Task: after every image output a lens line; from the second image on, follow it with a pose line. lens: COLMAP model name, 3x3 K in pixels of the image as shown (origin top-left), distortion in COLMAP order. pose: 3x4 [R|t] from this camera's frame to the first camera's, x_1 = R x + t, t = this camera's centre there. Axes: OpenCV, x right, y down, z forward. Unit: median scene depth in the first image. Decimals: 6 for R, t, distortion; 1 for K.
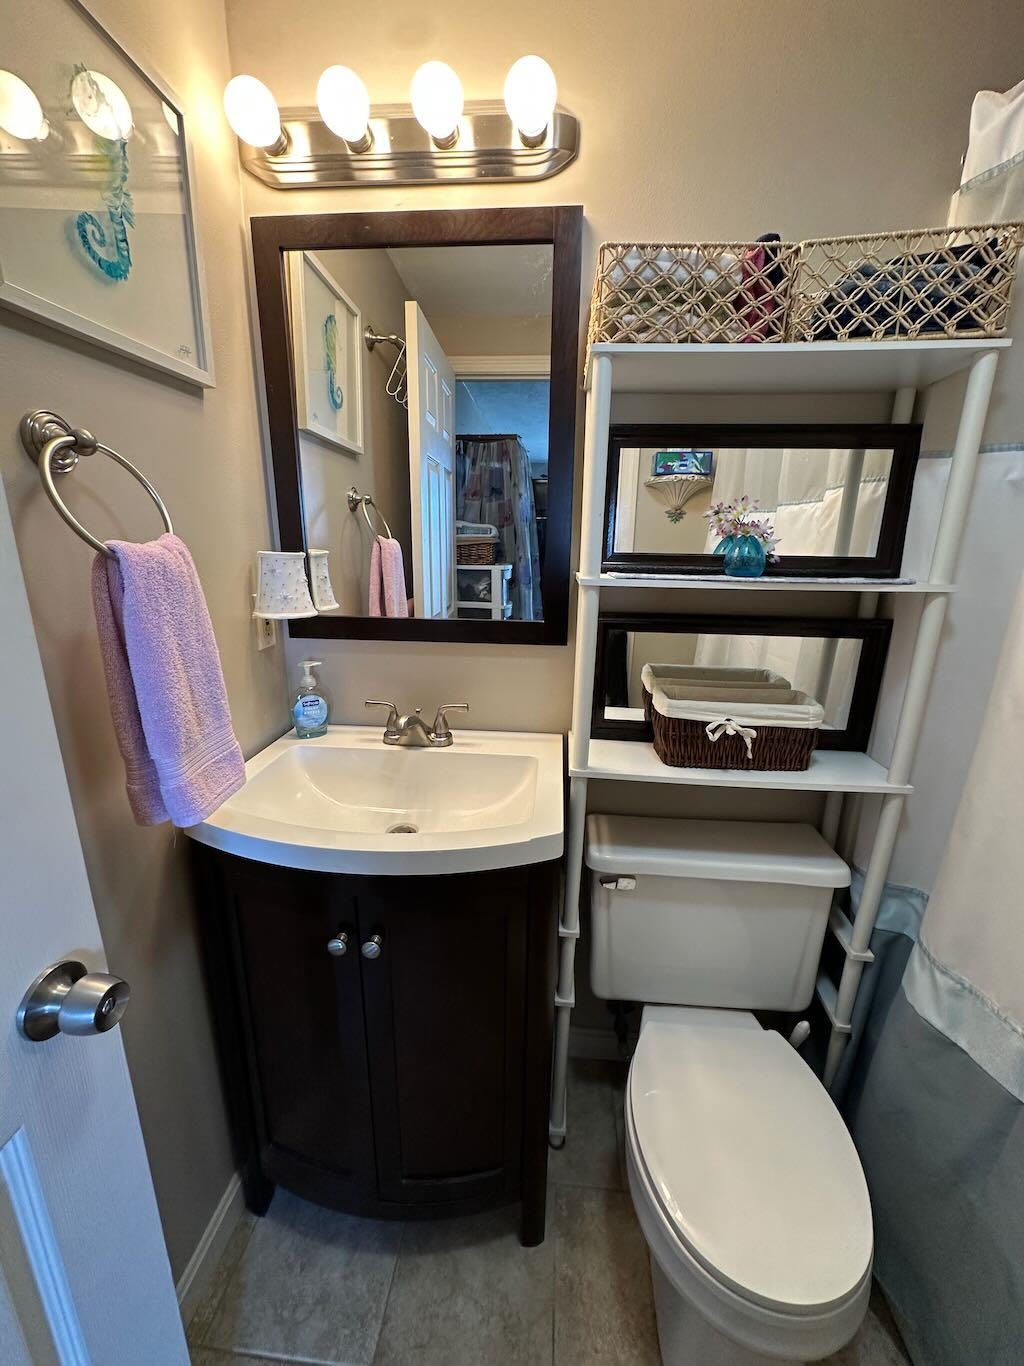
lens RADIAL K [[544.8, 0, 514.6], [0, 544.8, 683.8], [0, 0, 1]] dist [-0.008177, 0.001774]
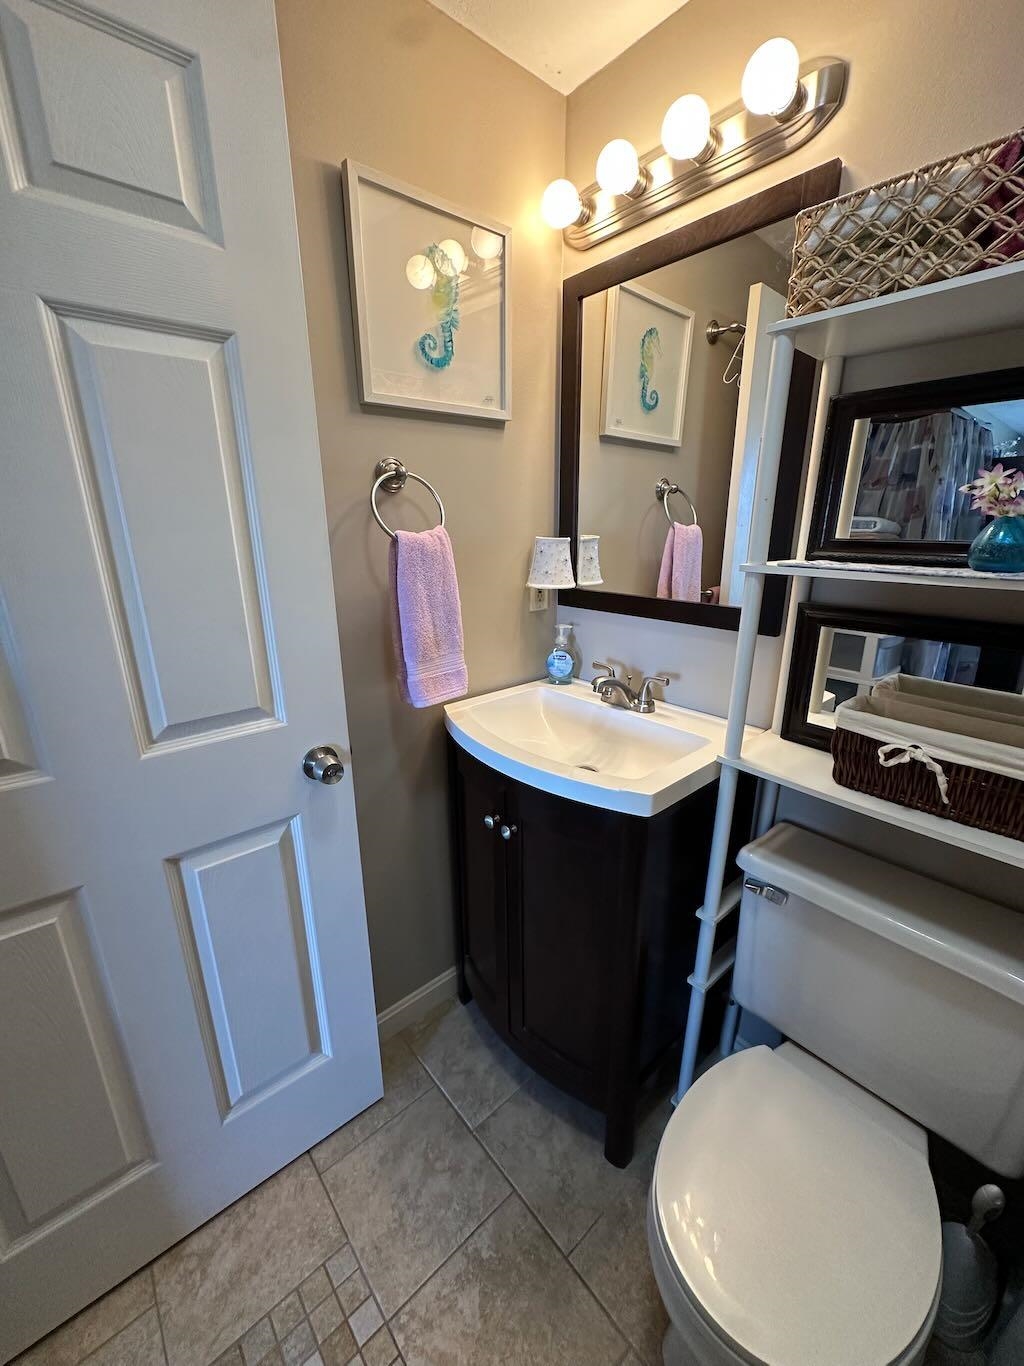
lens RADIAL K [[544.8, 0, 509.9], [0, 544.8, 684.9], [0, 0, 1]] dist [-0.008177, 0.001774]
pose [[0.715317, 0.183200, -0.674358, 0.474218], [-0.163880, 0.982090, 0.092967, -0.000443], [0.679312, 0.044013, 0.732528, -0.007033]]
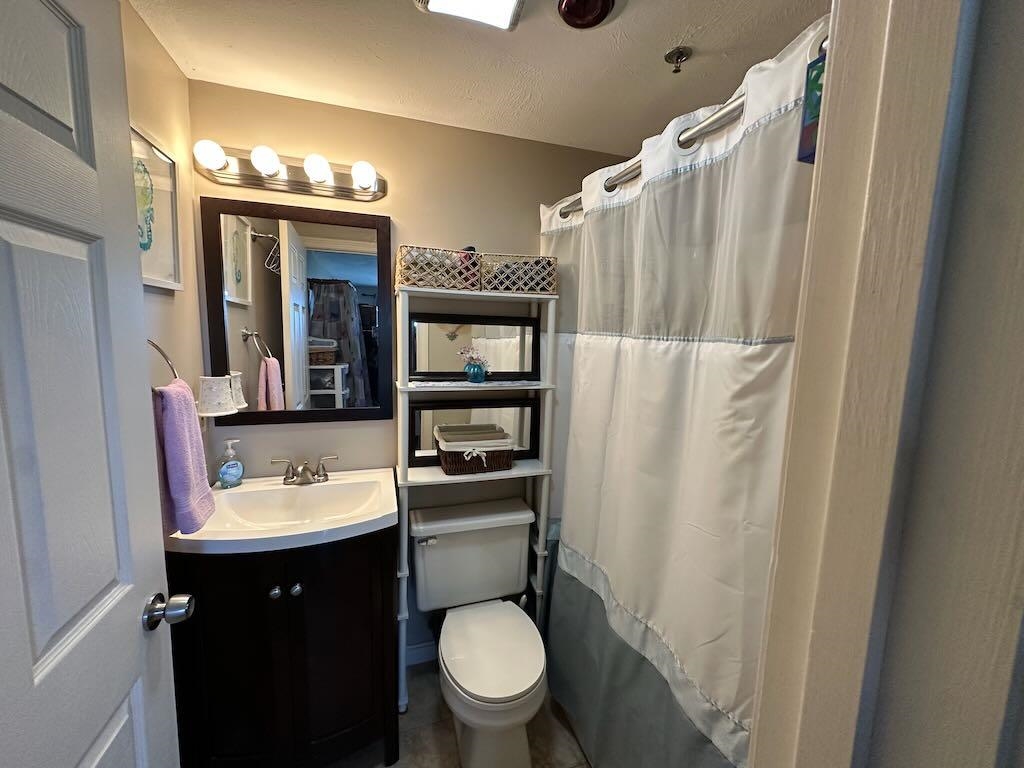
lens RADIAL K [[408.4, 0, 513.3], [0, 408.4, 384.9], [0, 0, 1]] dist [-0.008177, 0.001774]
pose [[0.920564, -0.039047, 0.388634, -0.073959], [0.089094, 0.989752, -0.111596, 0.007516], [-0.380294, 0.137356, 0.914609, -0.540172]]
